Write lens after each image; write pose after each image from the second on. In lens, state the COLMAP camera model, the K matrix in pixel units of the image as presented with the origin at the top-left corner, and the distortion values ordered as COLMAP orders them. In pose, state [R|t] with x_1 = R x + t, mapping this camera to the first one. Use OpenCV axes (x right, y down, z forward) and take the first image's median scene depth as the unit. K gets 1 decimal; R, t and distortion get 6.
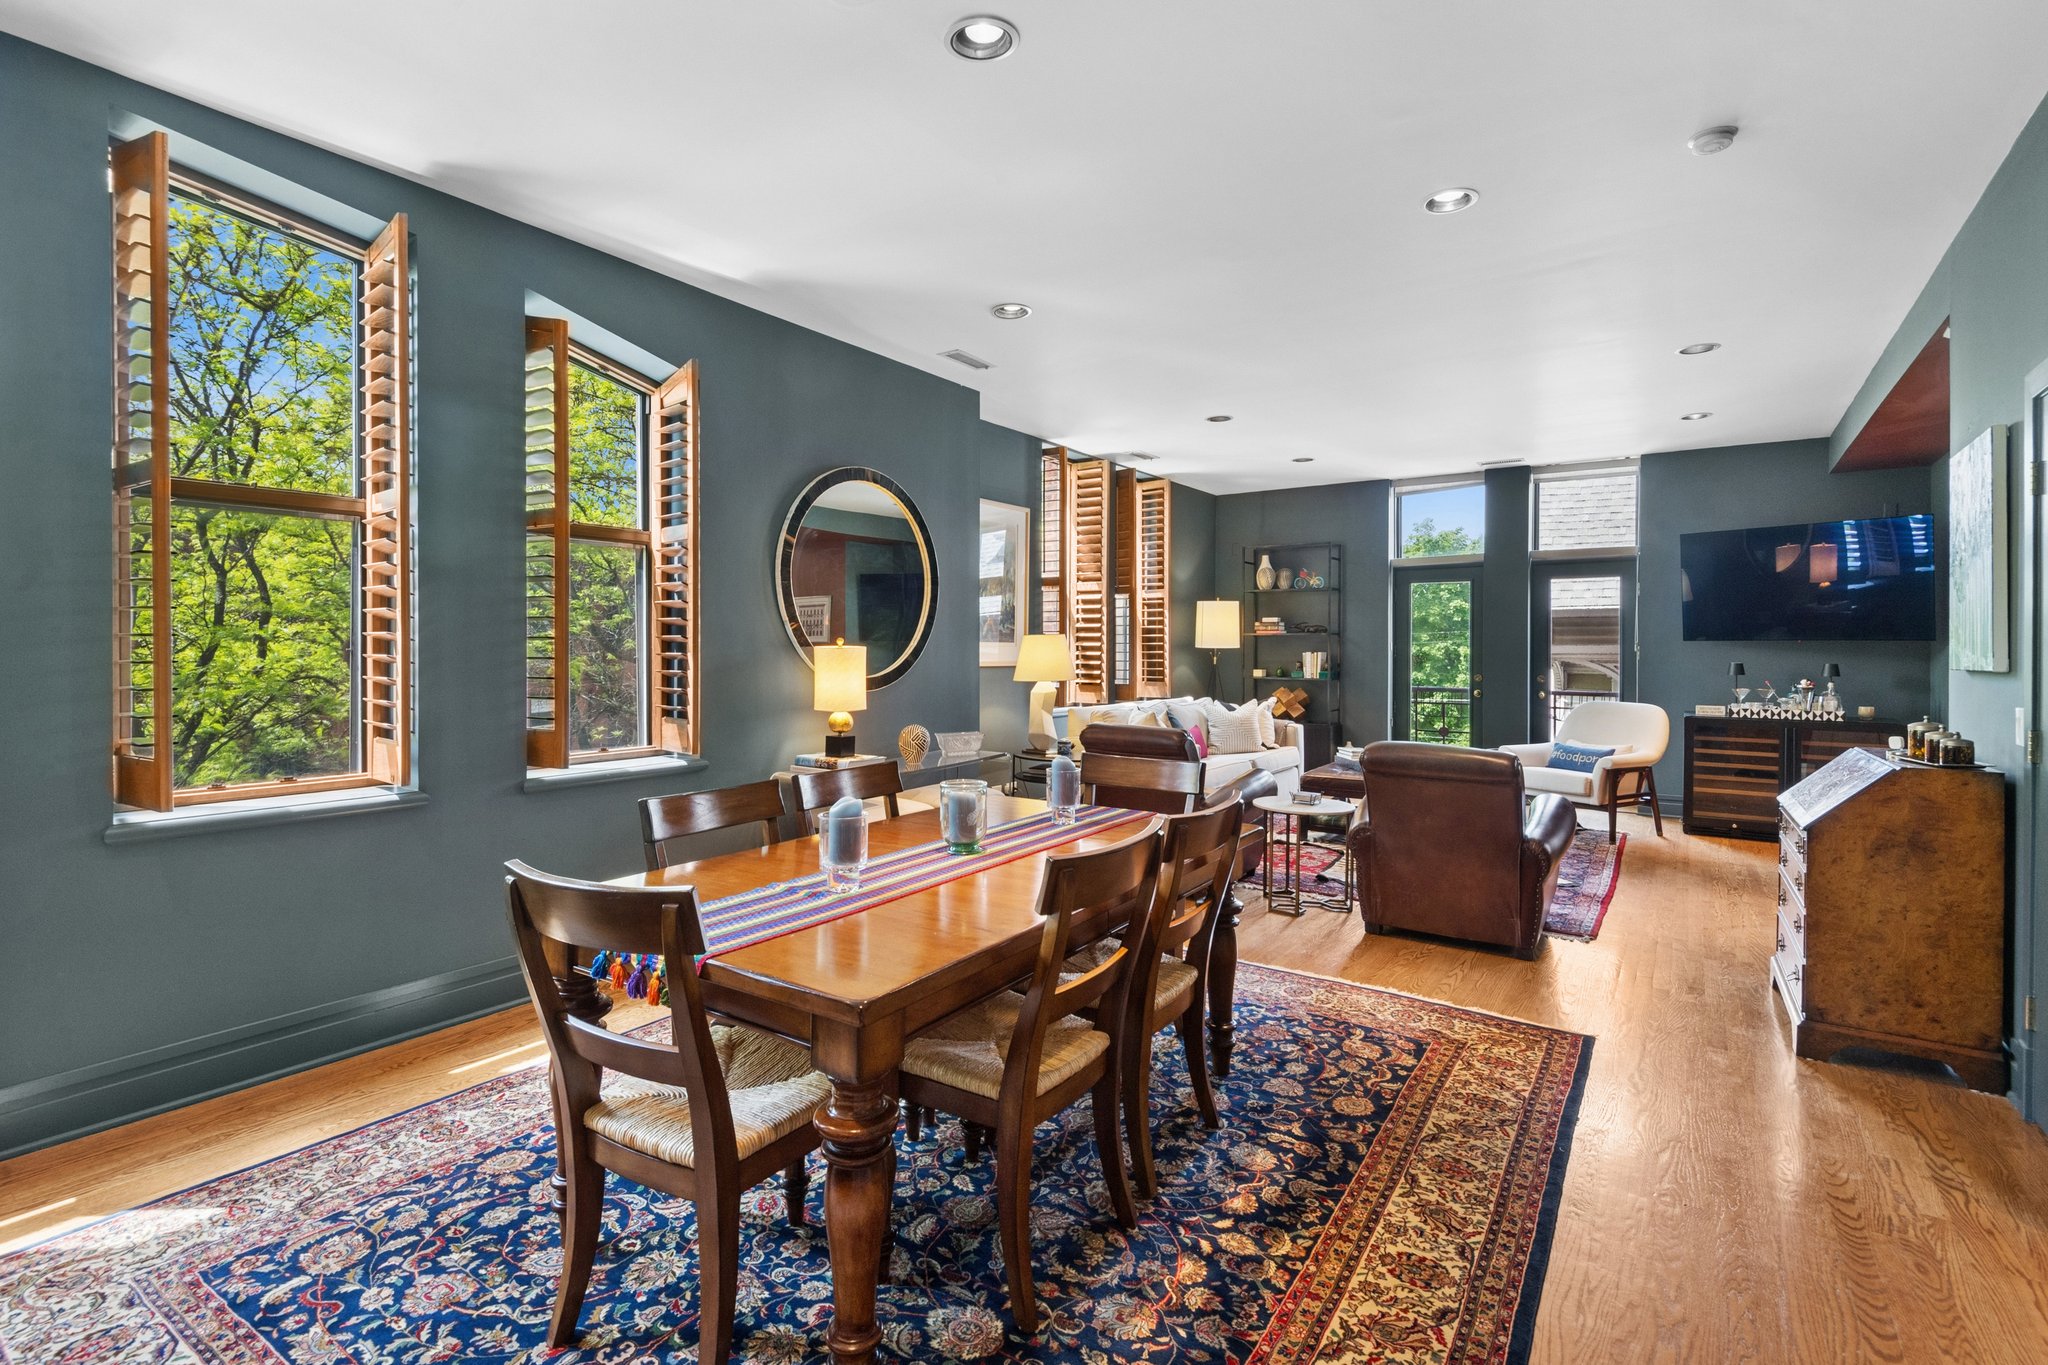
lens RADIAL K [[946.9, 0, 1013.8], [0, 946.9, 641.3], [0, 0, 1]] dist [0.020759, -0.009141]
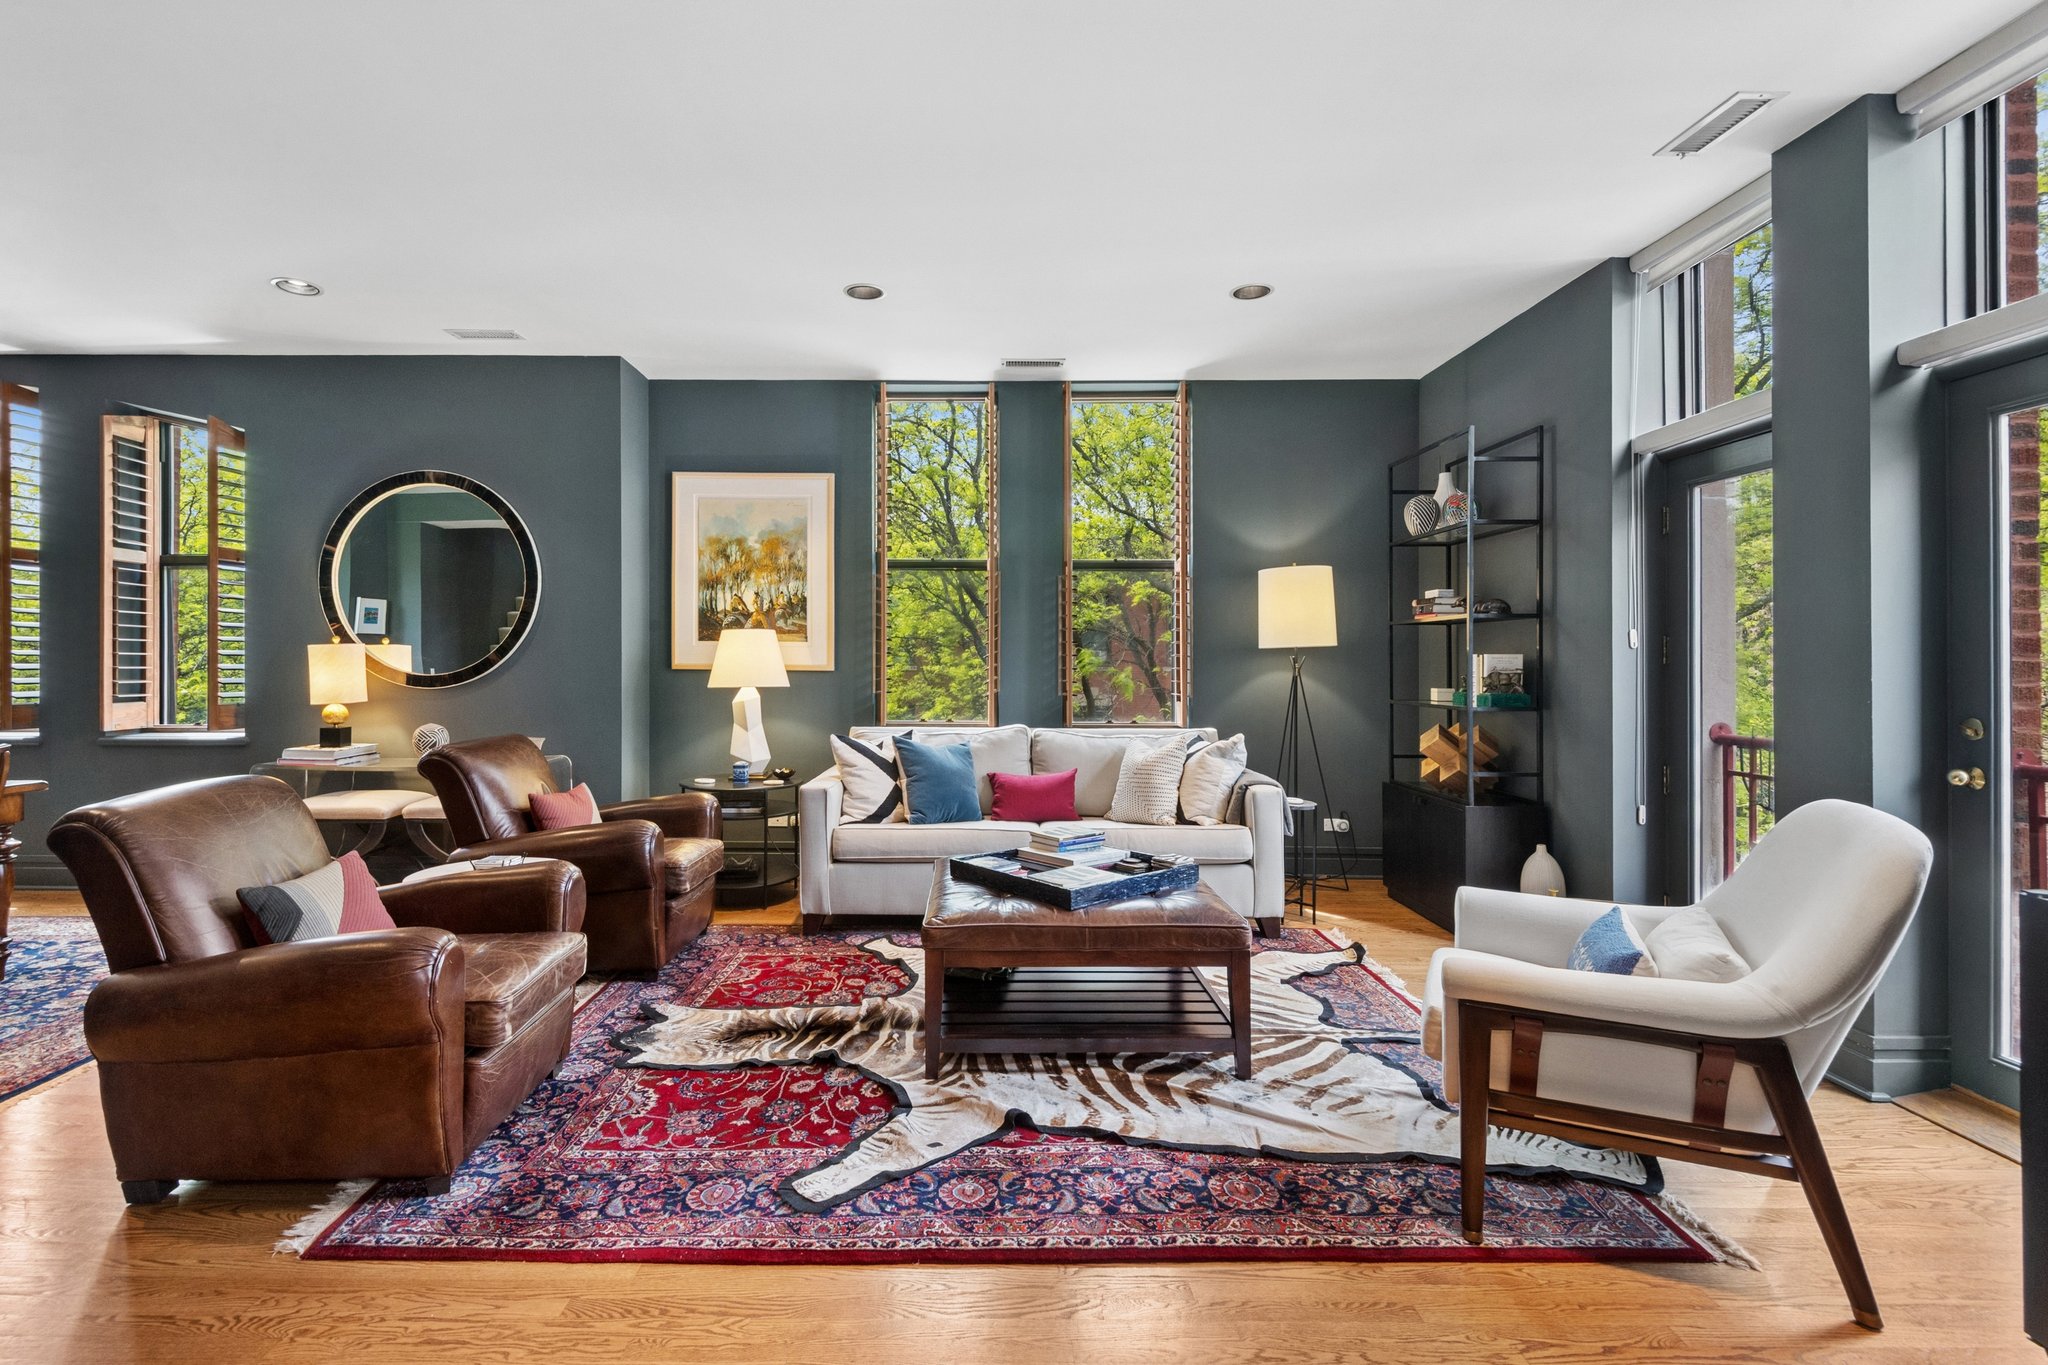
lens RADIAL K [[946.9, 0, 978.6], [0, 946.9, 662.6], [0, 0, 1]] dist [0.020759, -0.009141]
pose [[0.572774, -0.000540, -0.819713, 0.739795], [0.002731, 0.999995, 0.001250, 0.018453], [0.819709, -0.002954, 0.572773, 0.638160]]
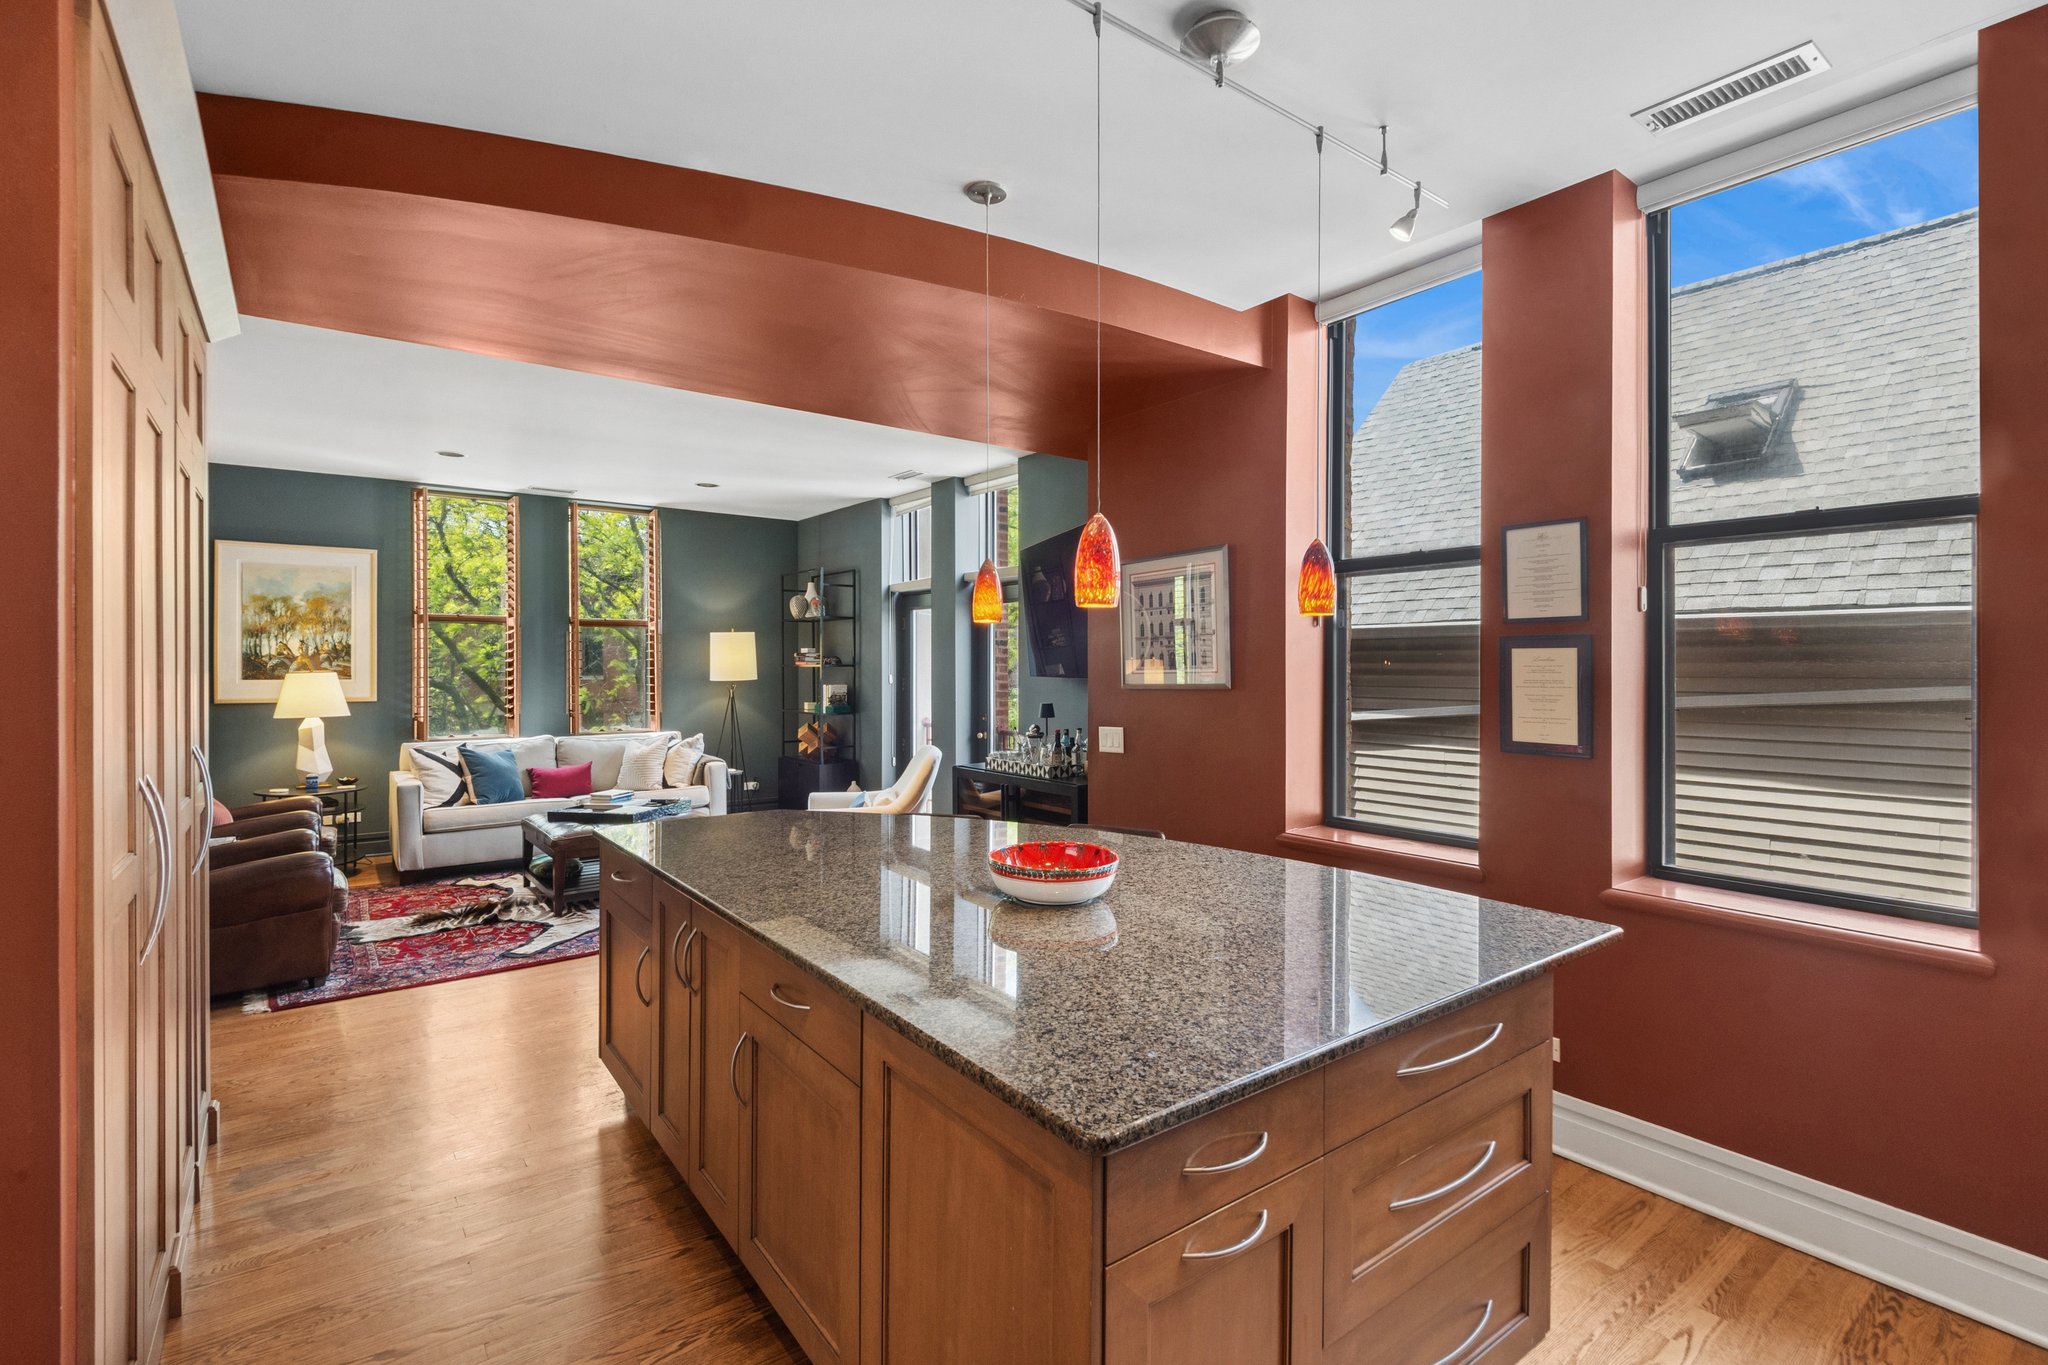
lens RADIAL K [[946.9, 0, 1023.6], [0, 946.9, 664.2], [0, 0, 1]] dist [0.020759, -0.009141]
pose [[0.953562, -0.003684, -0.301174, 1.007752], [0.005488, 0.999972, 0.005147, -0.016206], [0.301146, -0.006561, 0.953555, 0.209823]]
